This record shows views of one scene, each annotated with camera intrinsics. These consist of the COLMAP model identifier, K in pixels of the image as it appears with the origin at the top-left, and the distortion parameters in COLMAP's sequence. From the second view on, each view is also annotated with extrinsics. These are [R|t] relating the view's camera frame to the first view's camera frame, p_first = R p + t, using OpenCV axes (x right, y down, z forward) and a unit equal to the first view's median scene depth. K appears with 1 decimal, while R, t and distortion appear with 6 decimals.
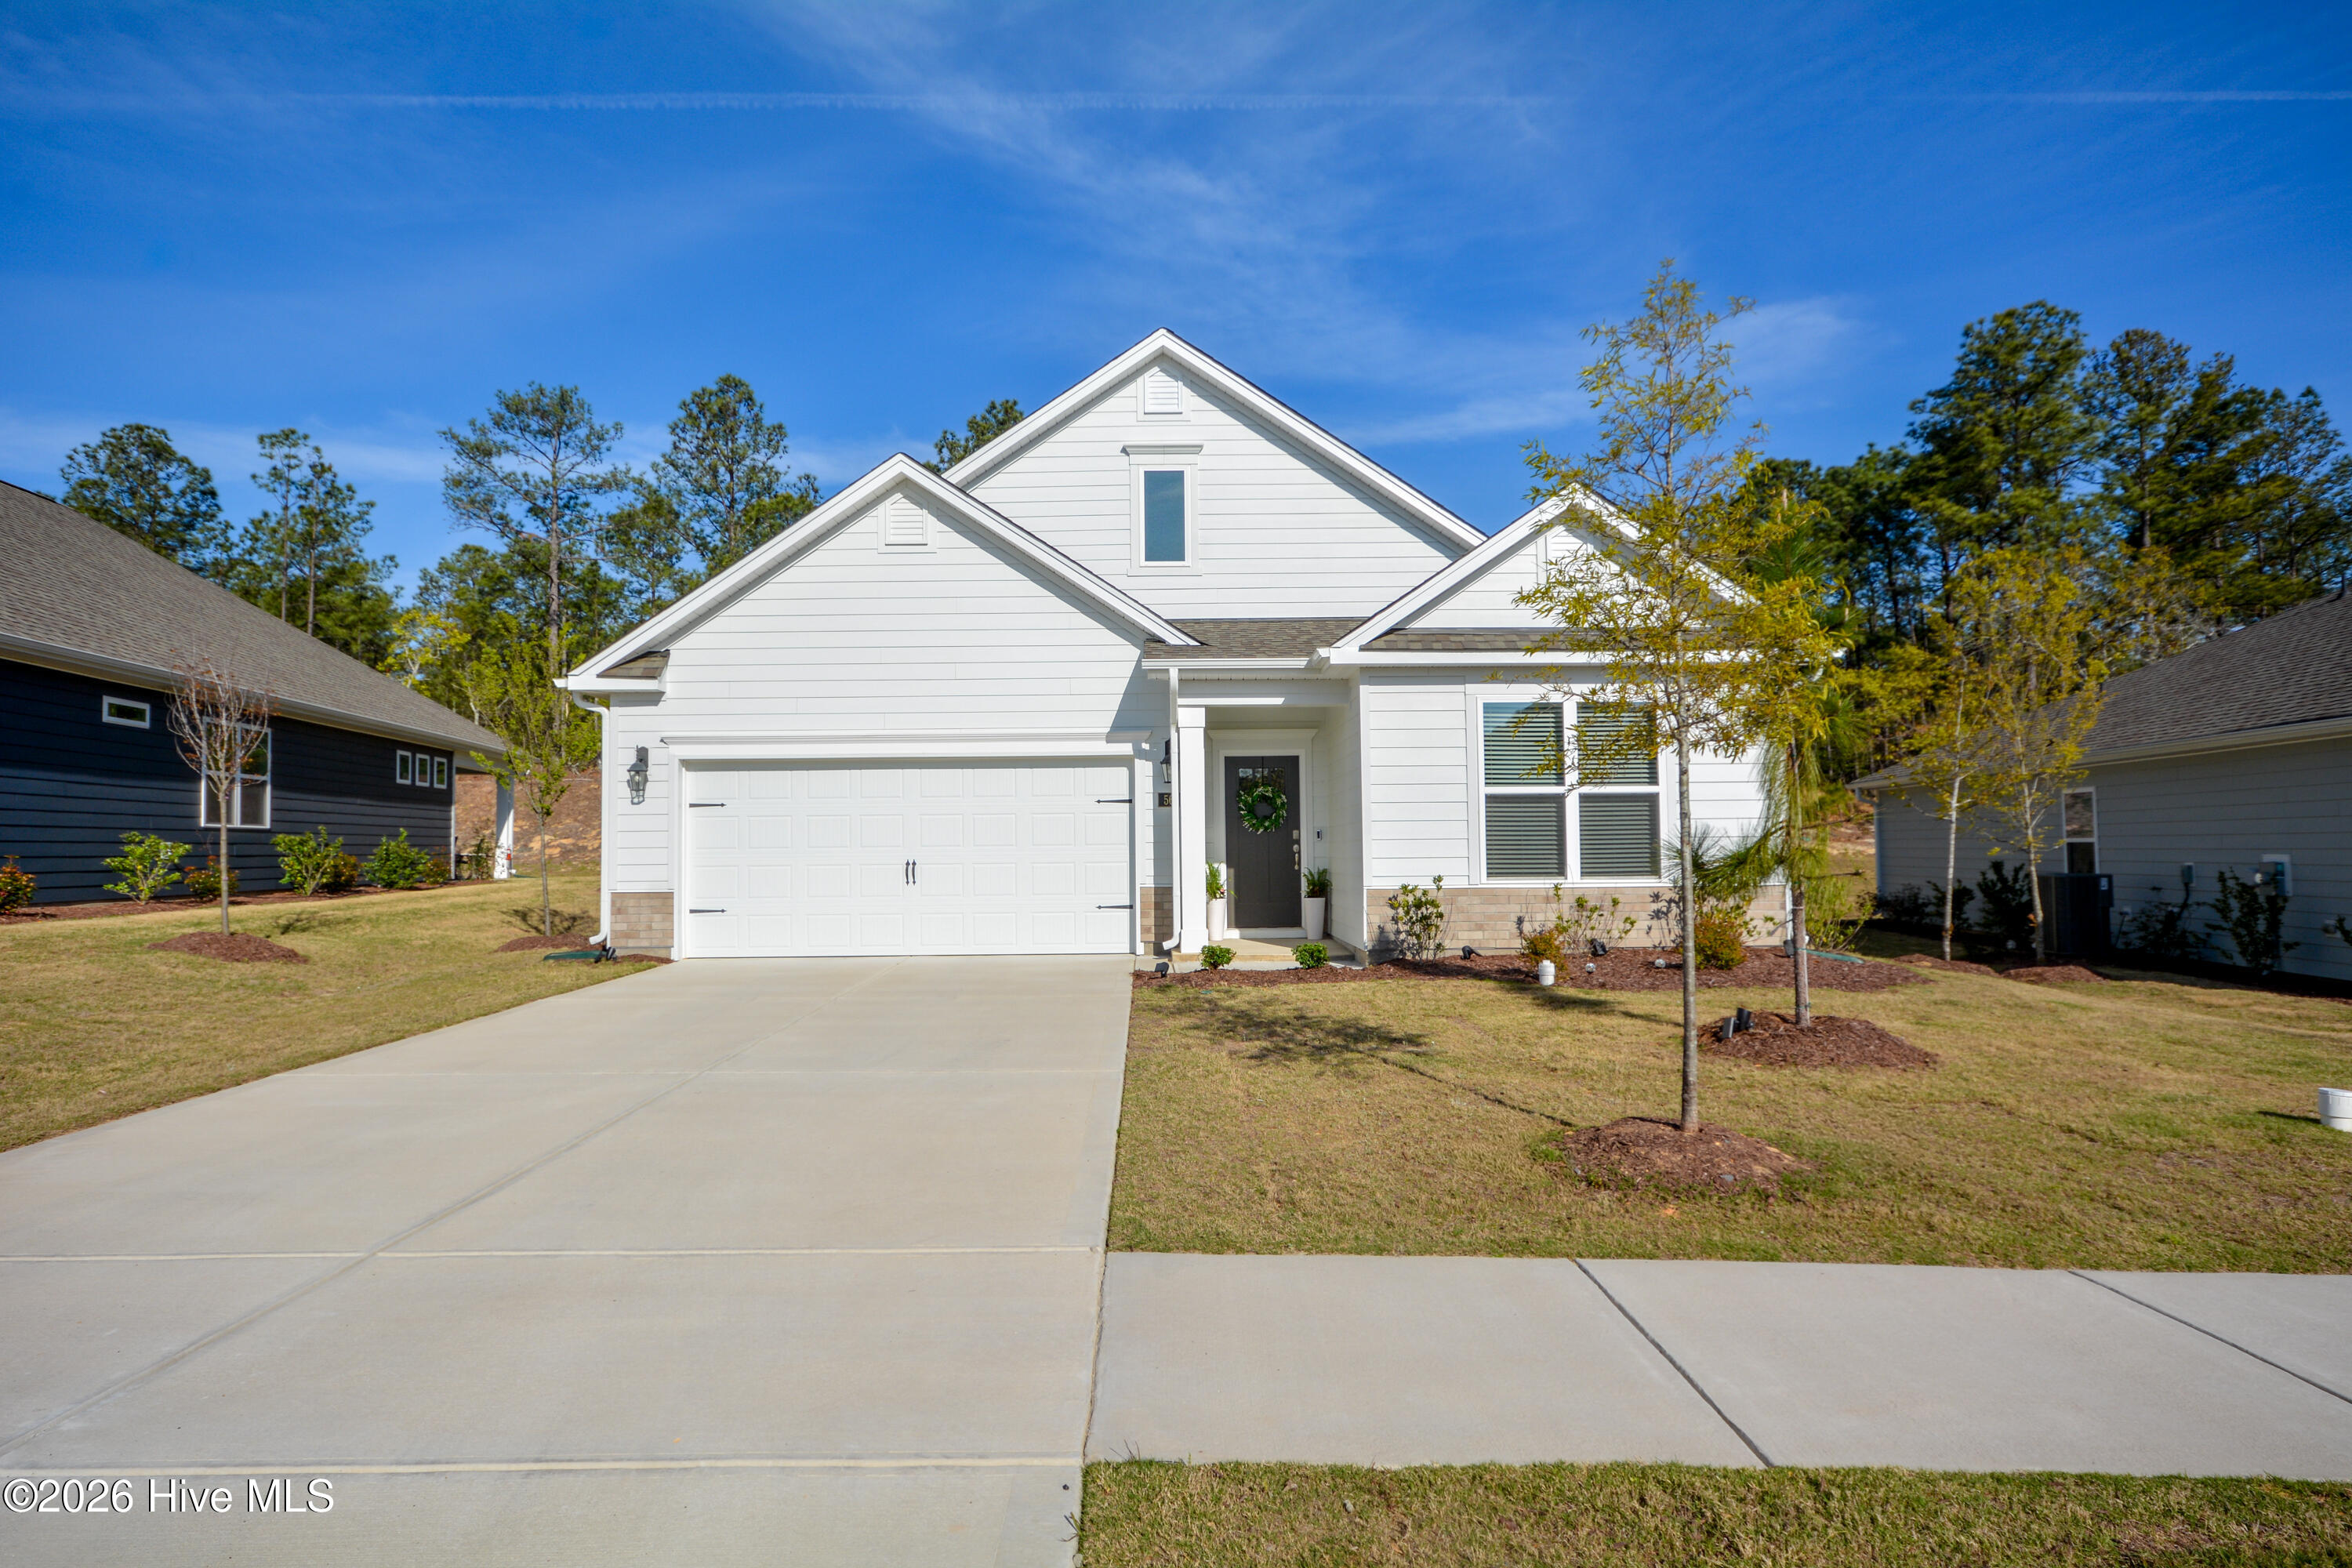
lens RADIAL K [[1287.7, 0, 1175.5], [0, 1287.7, 782.6], [0, 0, 1]] dist [0.007455, -0.000061]
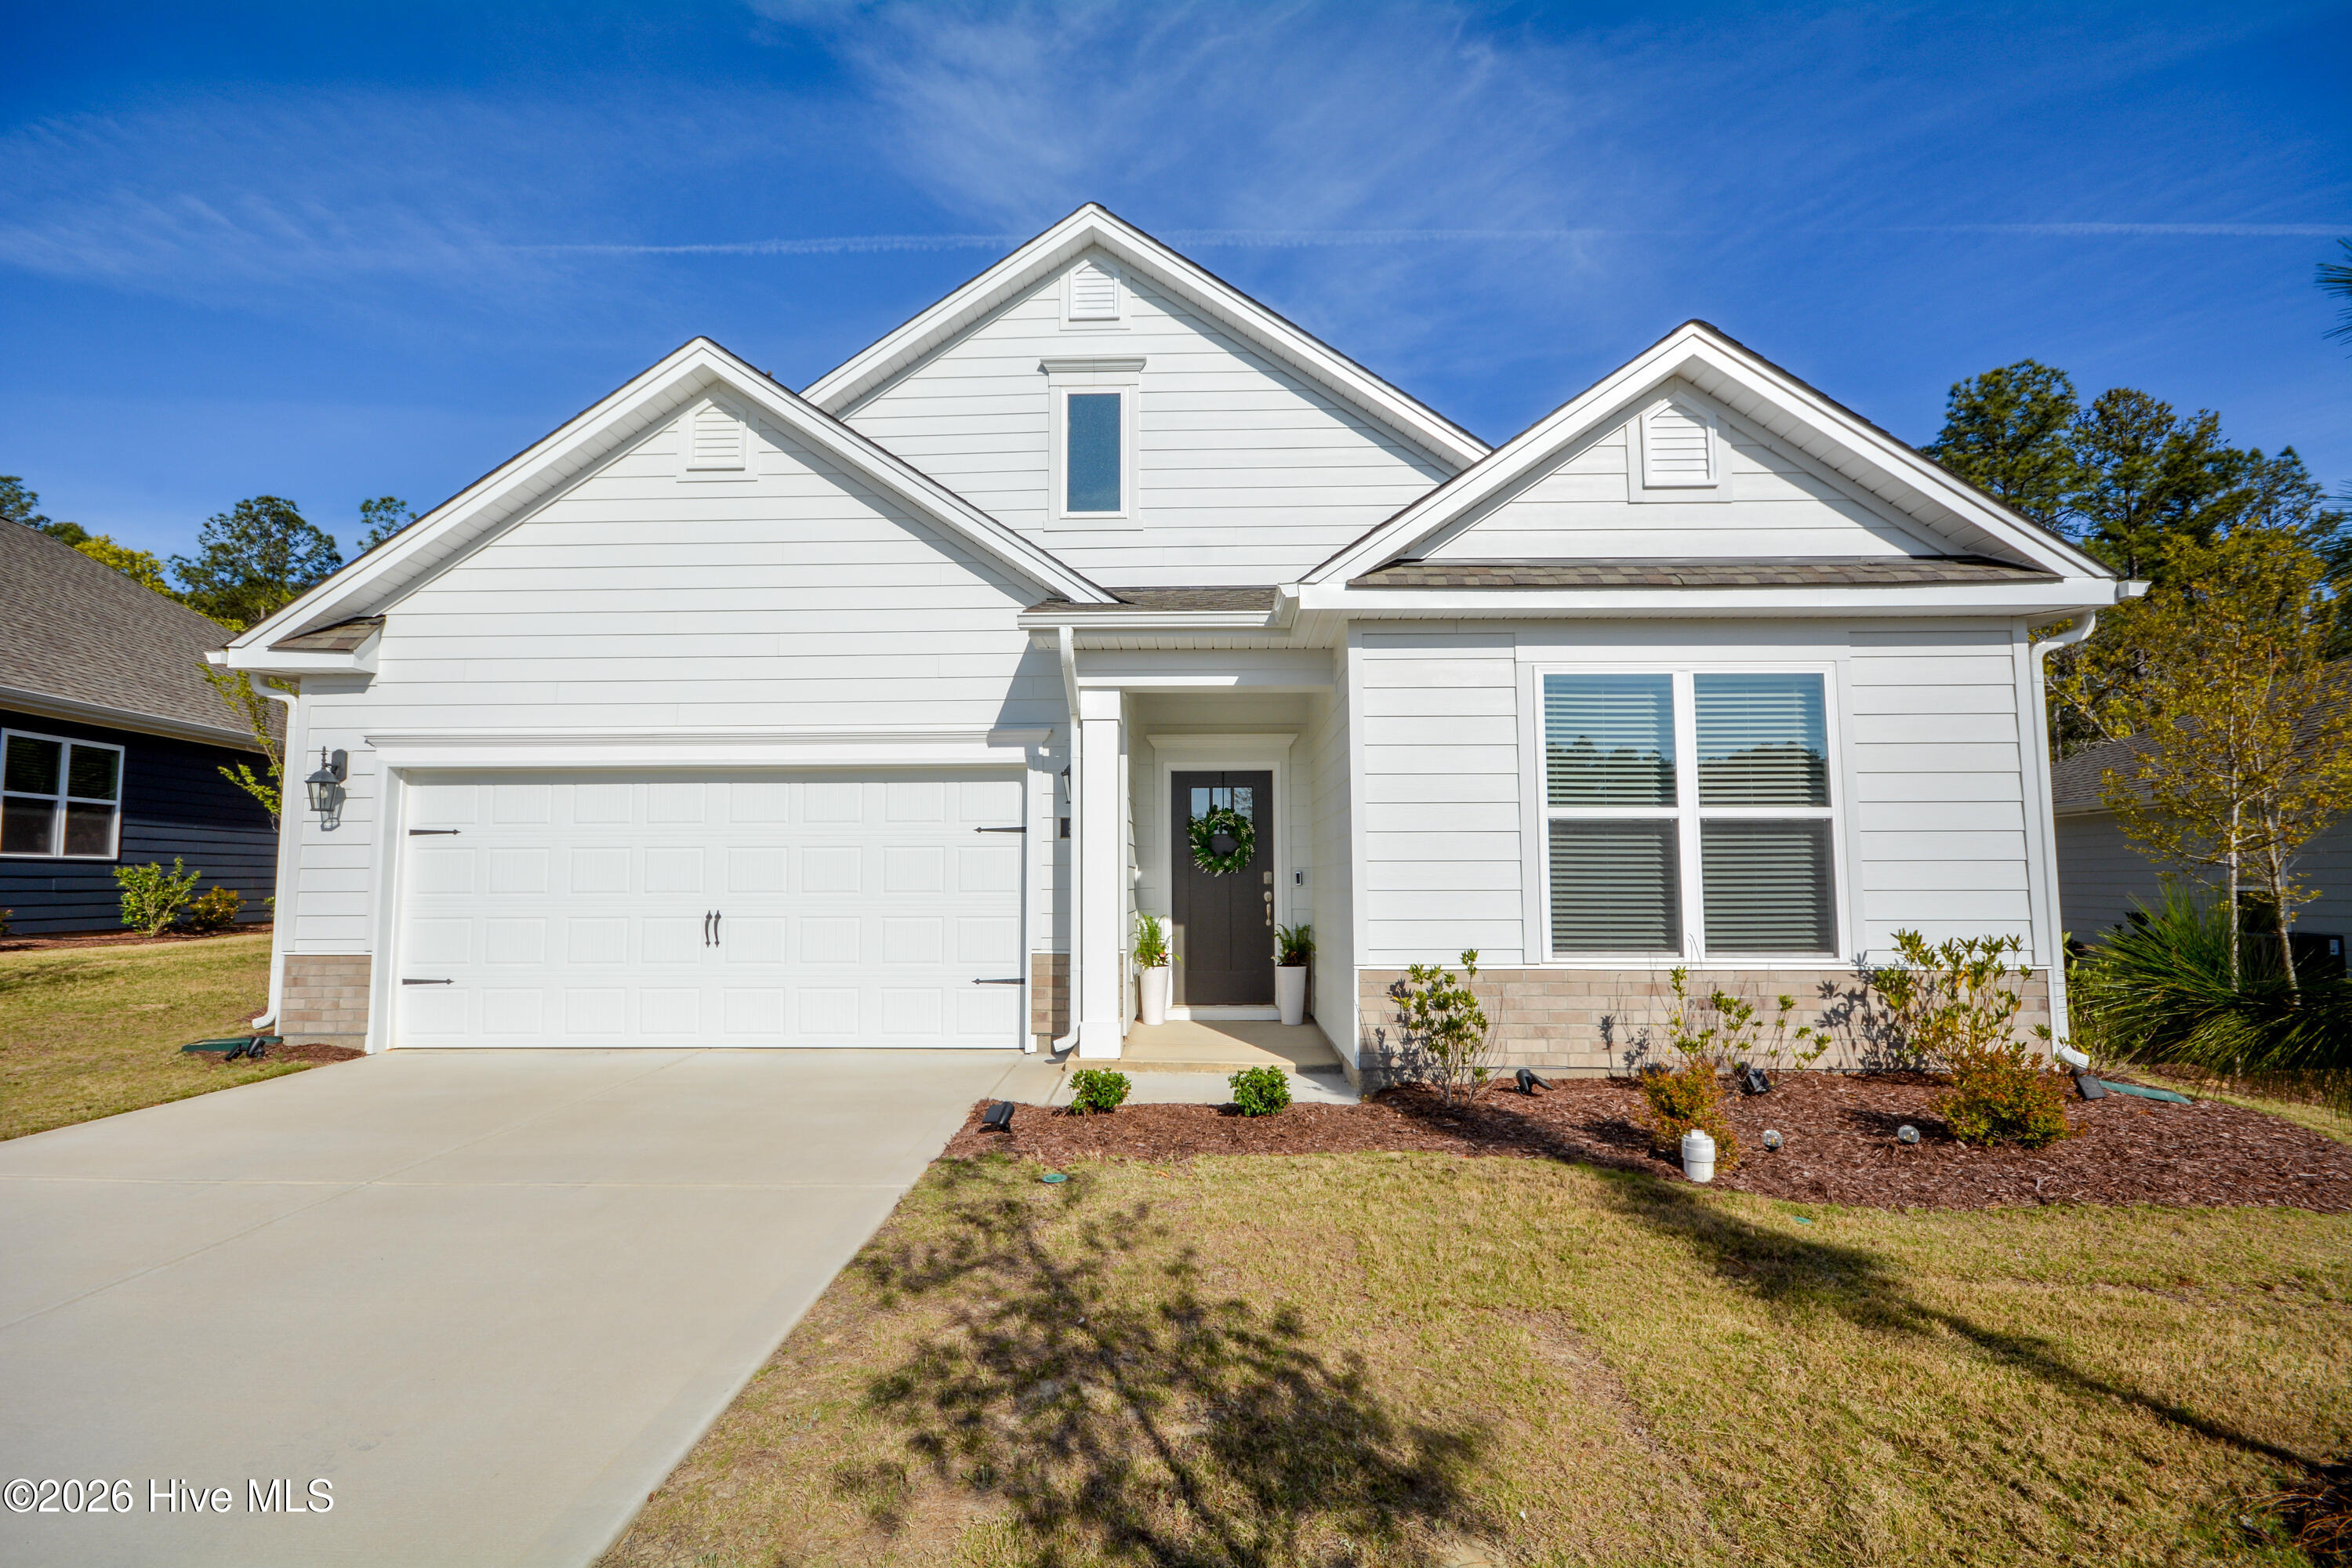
lens RADIAL K [[1087.0, 0, 1174.6], [0, 1087.0, 788.7], [0, 0, 1]] dist [0.002255, 0.000615]
pose [[0.999292, 0.003678, -0.037447, 0.069525], [-0.004890, 0.999466, -0.032317, 0.010829], [0.037308, 0.032477, 0.998776, 0.411340]]
